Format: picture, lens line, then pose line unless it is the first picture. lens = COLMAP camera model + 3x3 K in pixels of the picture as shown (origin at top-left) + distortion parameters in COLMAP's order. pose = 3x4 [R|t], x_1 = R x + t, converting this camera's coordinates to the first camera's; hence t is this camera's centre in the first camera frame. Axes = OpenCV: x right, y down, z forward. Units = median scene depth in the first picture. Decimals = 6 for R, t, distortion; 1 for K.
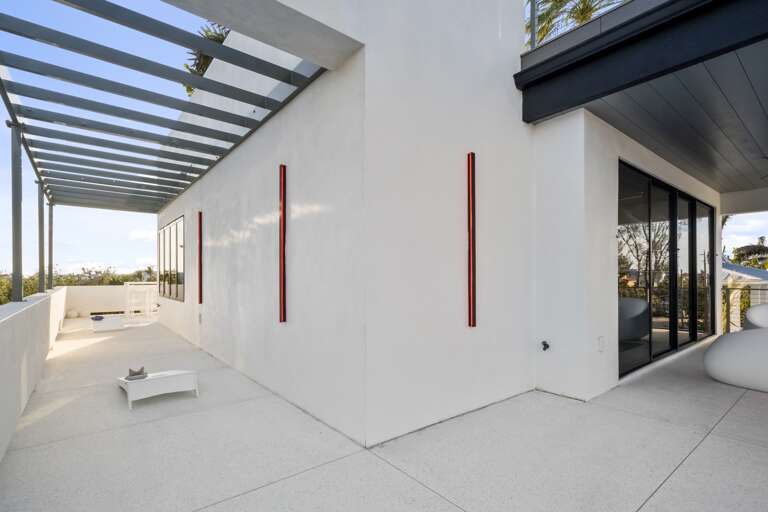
lens RADIAL K [[375.2, 0, 385.0], [0, 375.2, 270.3], [0, 0, 1]] dist [-0.002762, -0.000501]
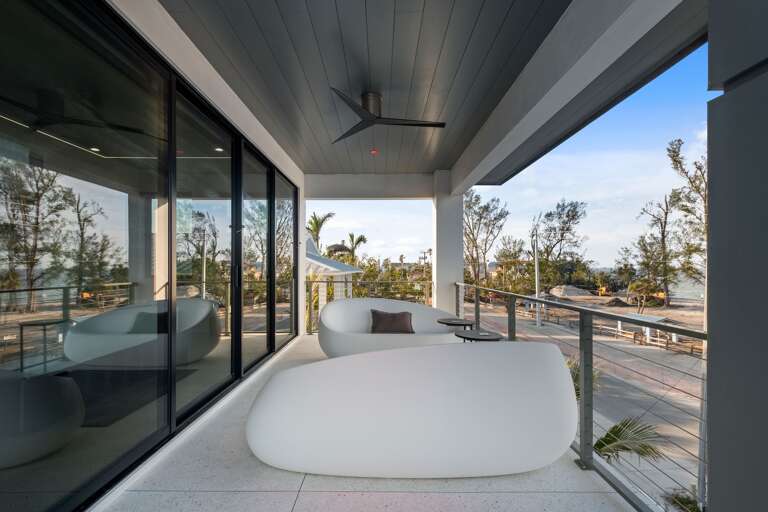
lens RADIAL K [[375.2, 0, 385.0], [0, 375.2, 270.3], [0, 0, 1]] dist [-0.002762, -0.000501]
pose [[0.621885, -0.009044, 0.783056, 0.324275], [-0.005346, 0.999861, 0.015793, 0.006638], [-0.783090, -0.014008, 0.621751, 0.301534]]
